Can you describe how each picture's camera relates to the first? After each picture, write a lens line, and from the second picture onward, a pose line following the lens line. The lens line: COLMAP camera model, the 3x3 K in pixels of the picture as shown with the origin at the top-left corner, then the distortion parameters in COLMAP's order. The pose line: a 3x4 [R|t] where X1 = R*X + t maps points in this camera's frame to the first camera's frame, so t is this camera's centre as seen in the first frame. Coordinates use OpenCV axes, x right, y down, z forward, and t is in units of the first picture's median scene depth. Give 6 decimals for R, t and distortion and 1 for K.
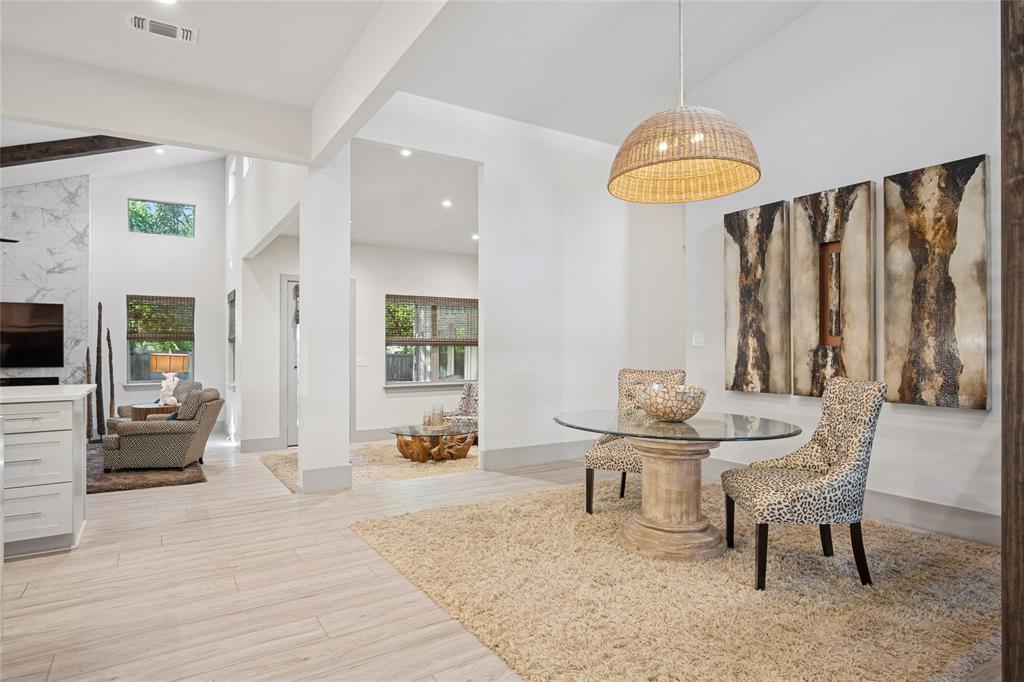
lens RADIAL K [[562.9, 0, 511.2], [0, 562.9, 343.3], [0, 0, 1]] dist [-0.004085, 0.002407]
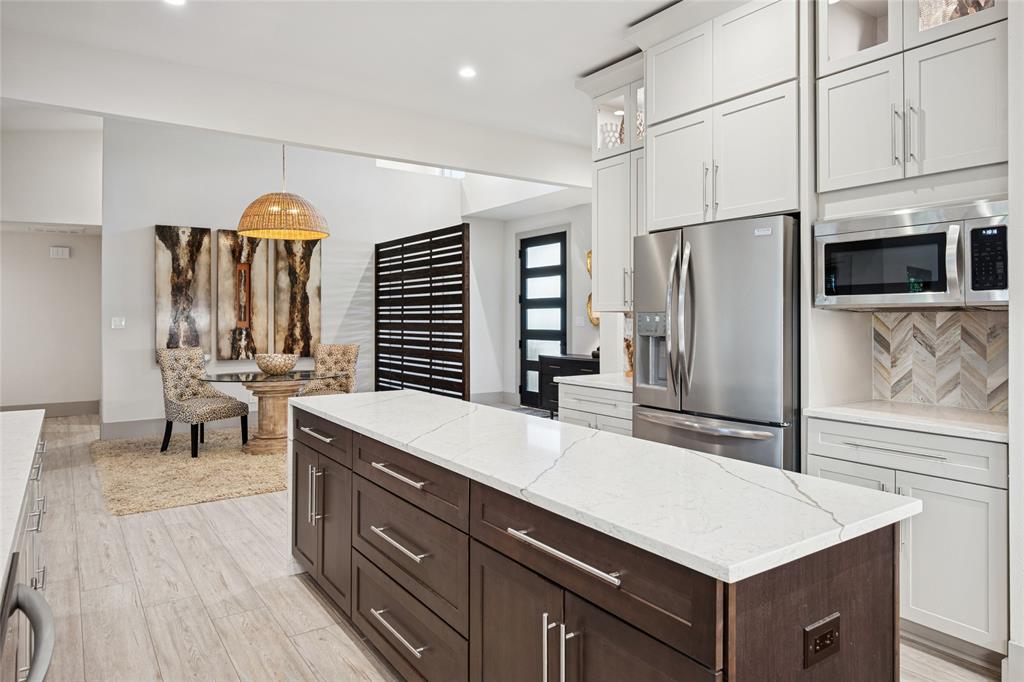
lens RADIAL K [[648.8, 0, 516.4], [0, 648.8, 316.1], [0, 0, 1]] dist [-0.001554, -0.007343]
pose [[-0.048944, -0.002411, 0.998799, -1.185373], [-0.005254, 0.999984, 0.002156, -0.032013], [-0.998788, -0.005142, -0.048956, 0.272853]]
